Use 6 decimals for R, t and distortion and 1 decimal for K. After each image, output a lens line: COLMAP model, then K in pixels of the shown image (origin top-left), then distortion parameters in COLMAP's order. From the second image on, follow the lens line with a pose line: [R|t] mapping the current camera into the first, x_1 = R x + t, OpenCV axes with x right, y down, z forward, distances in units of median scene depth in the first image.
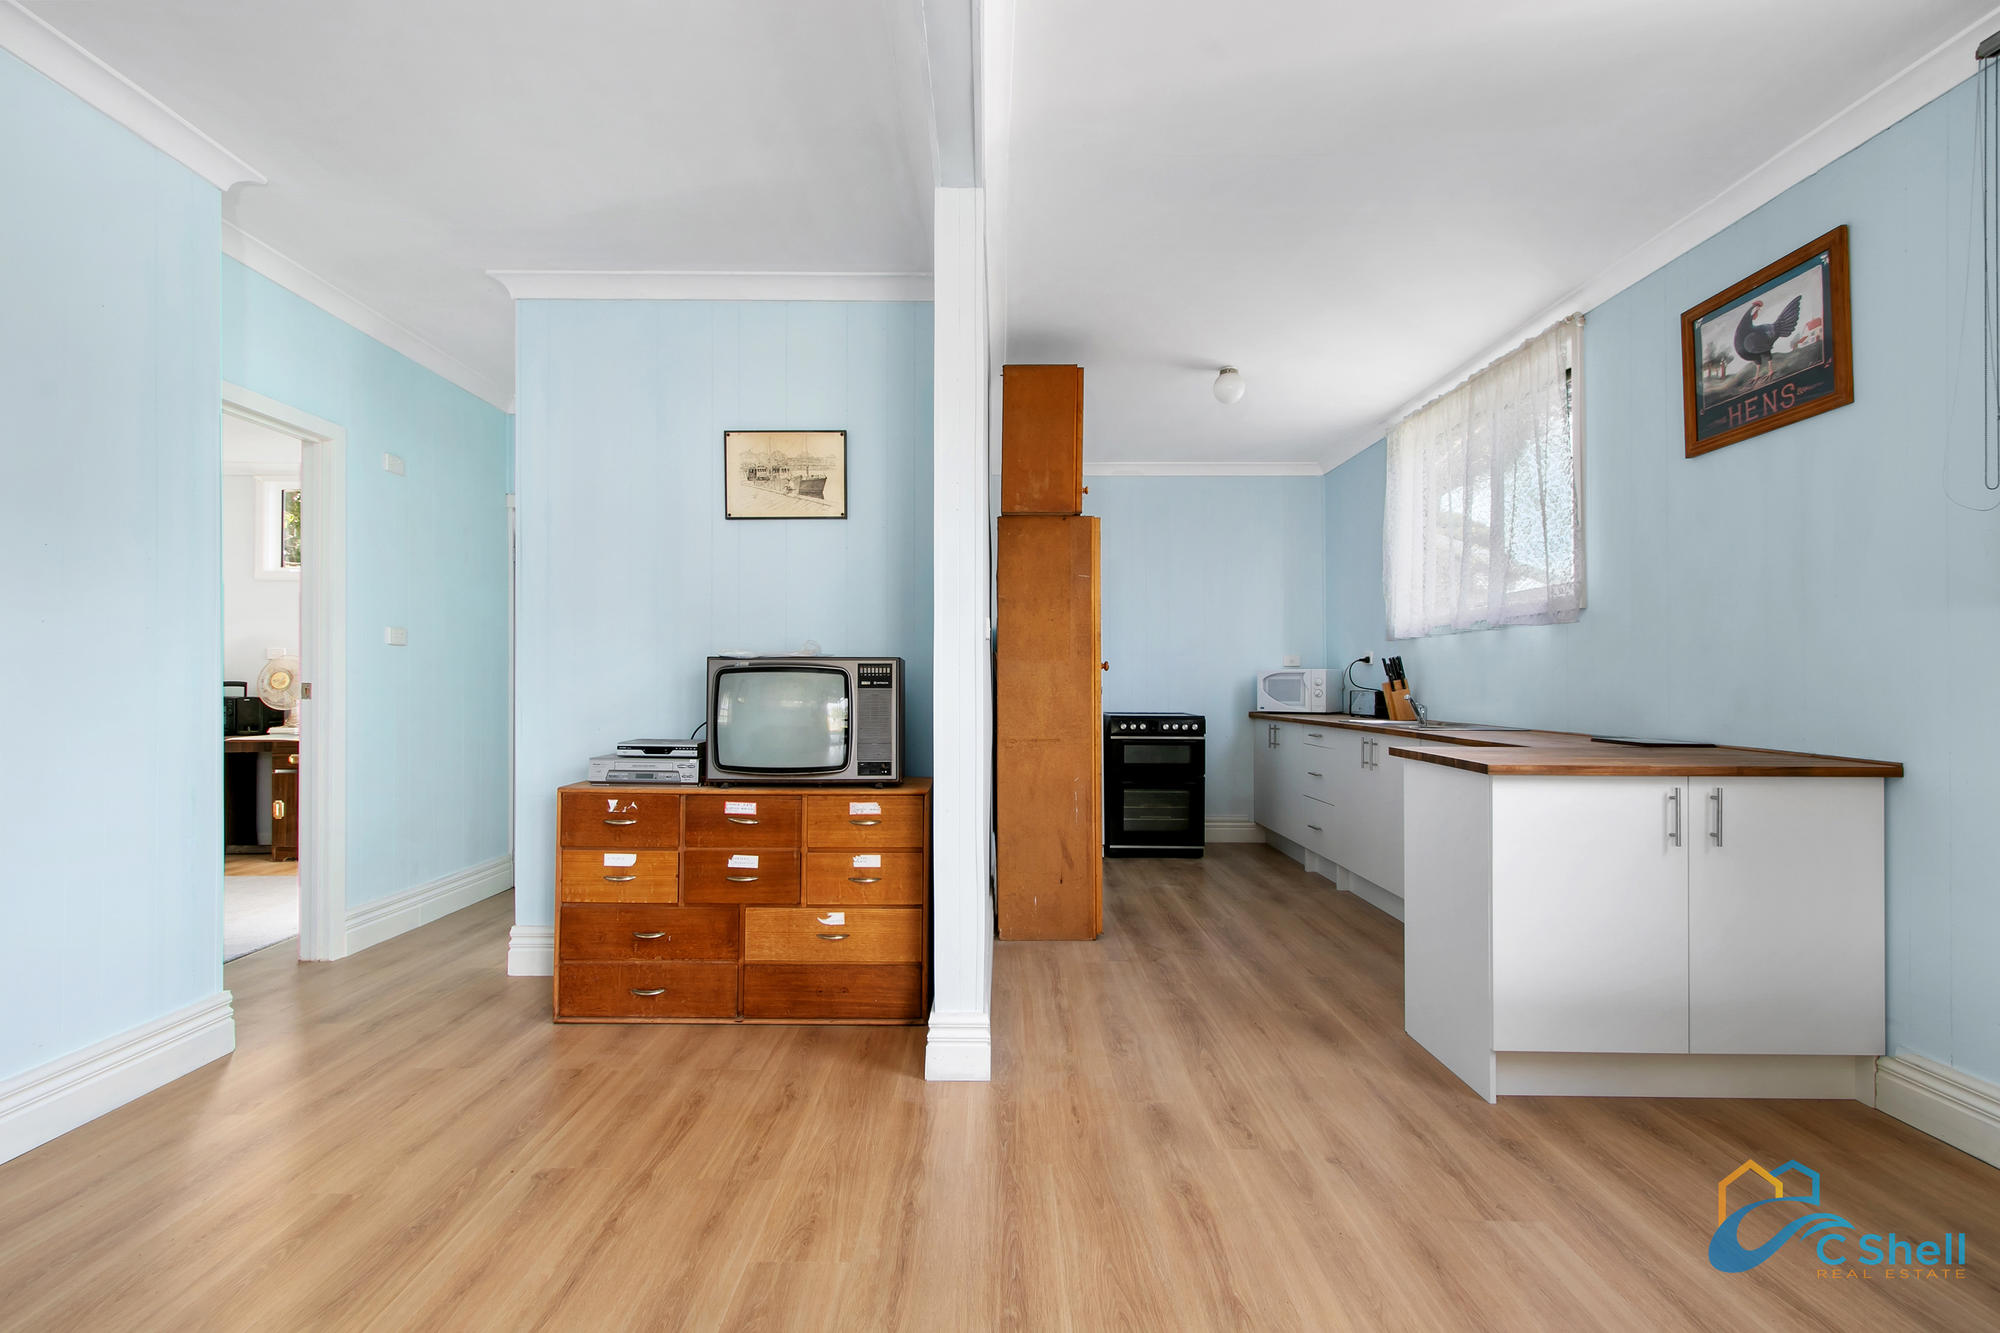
lens RADIAL K [[930.8, 0, 974.2], [0, 930.8, 673.7], [0, 0, 1]] dist [0.001291, -0.000206]
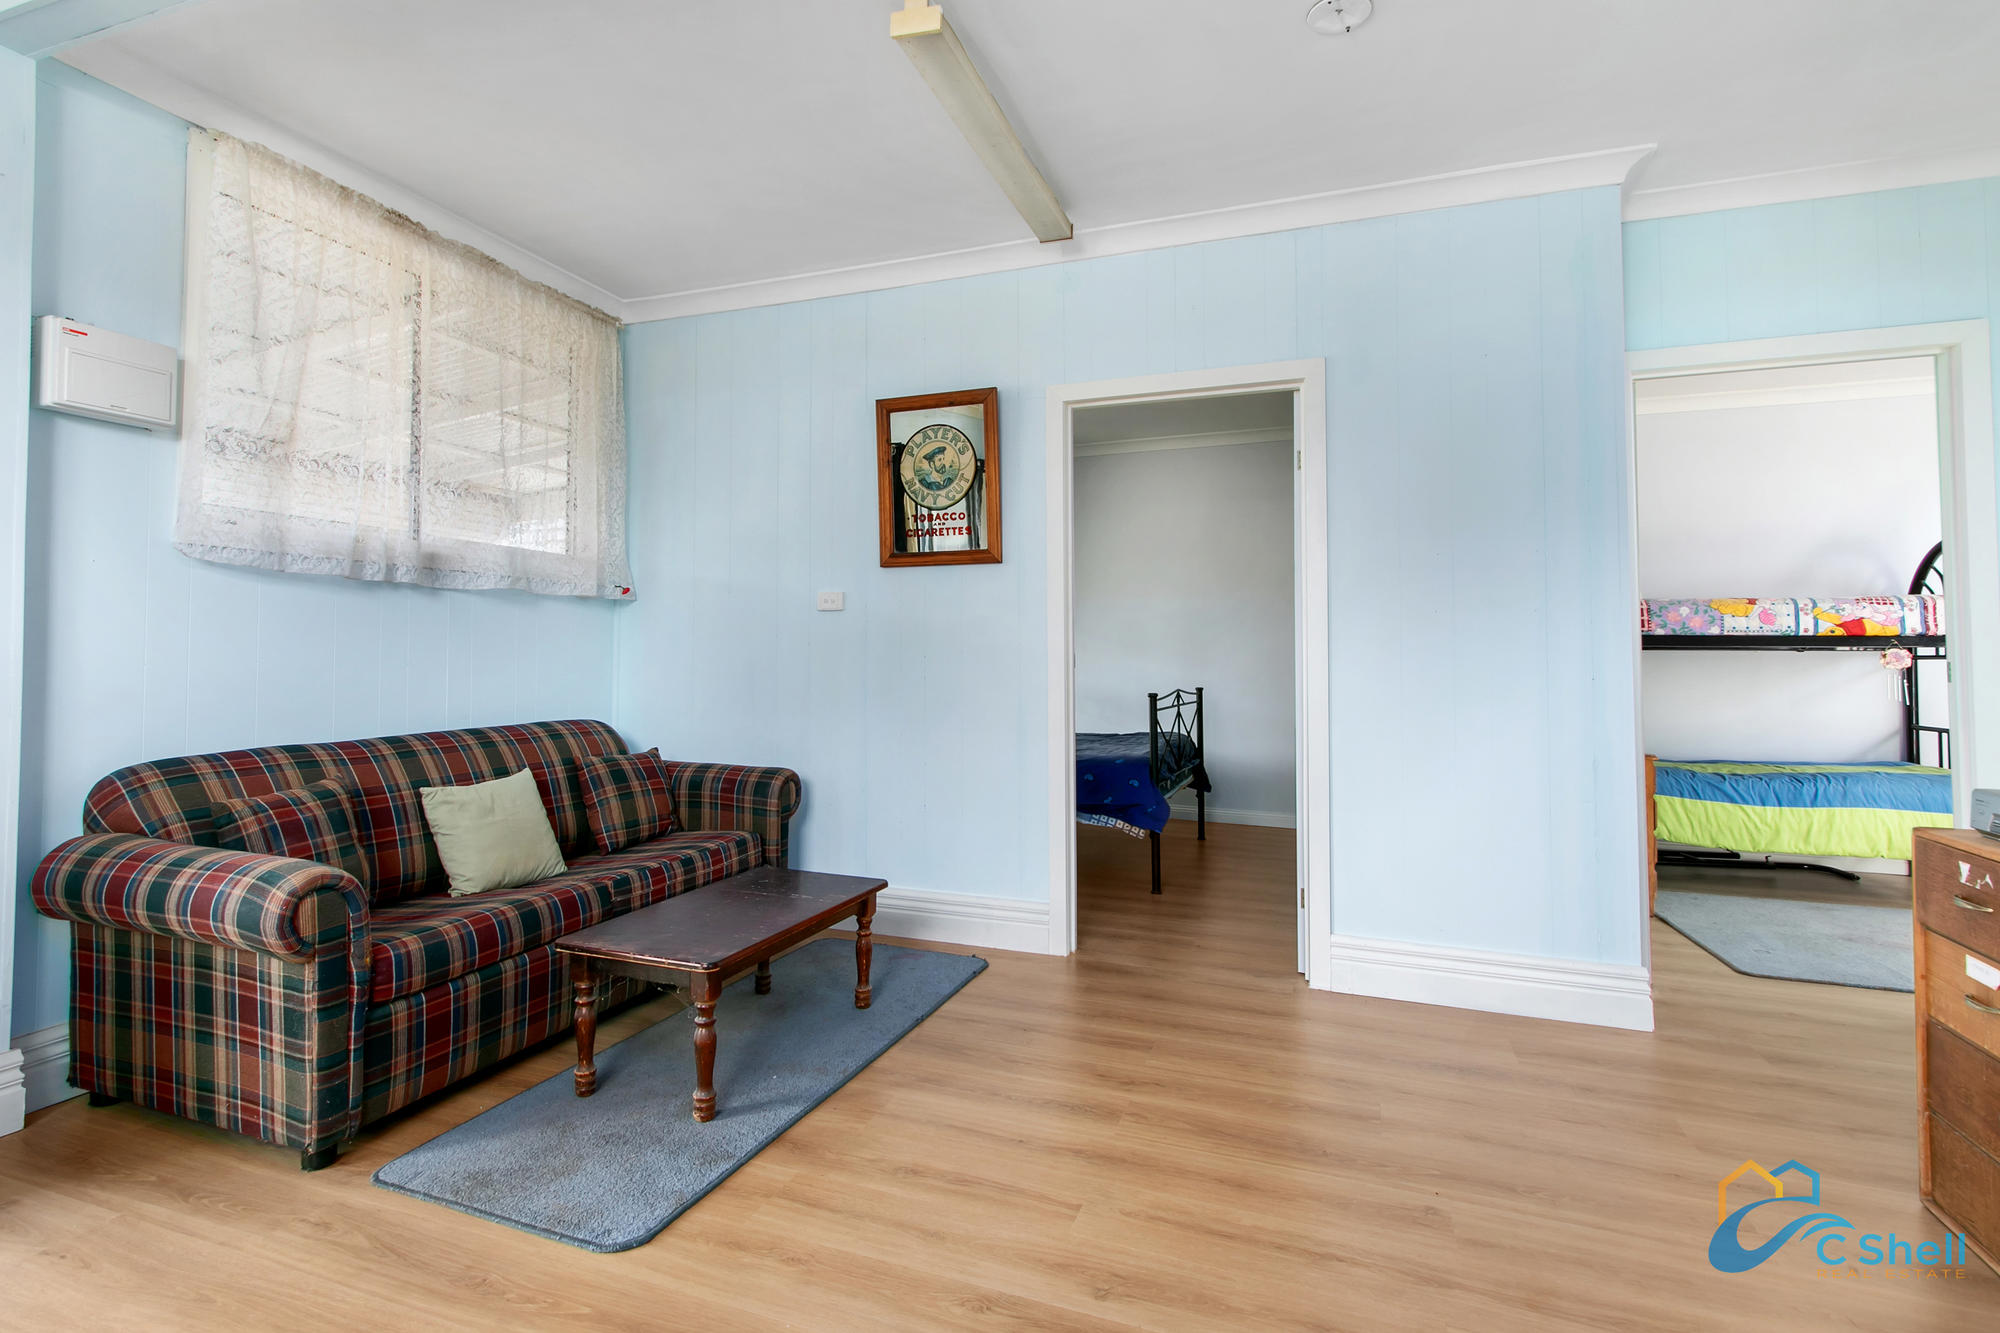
lens RADIAL K [[960.5, 0, 993.3], [0, 960.5, 622.9], [0, 0, 1]] dist [0.005323, 0.000290]
pose [[-0.339999, -0.036094, -0.939733, 0.380844], [0.001910, 0.999235, -0.039071, 0.008081], [0.940424, -0.015079, -0.339670, 0.626245]]
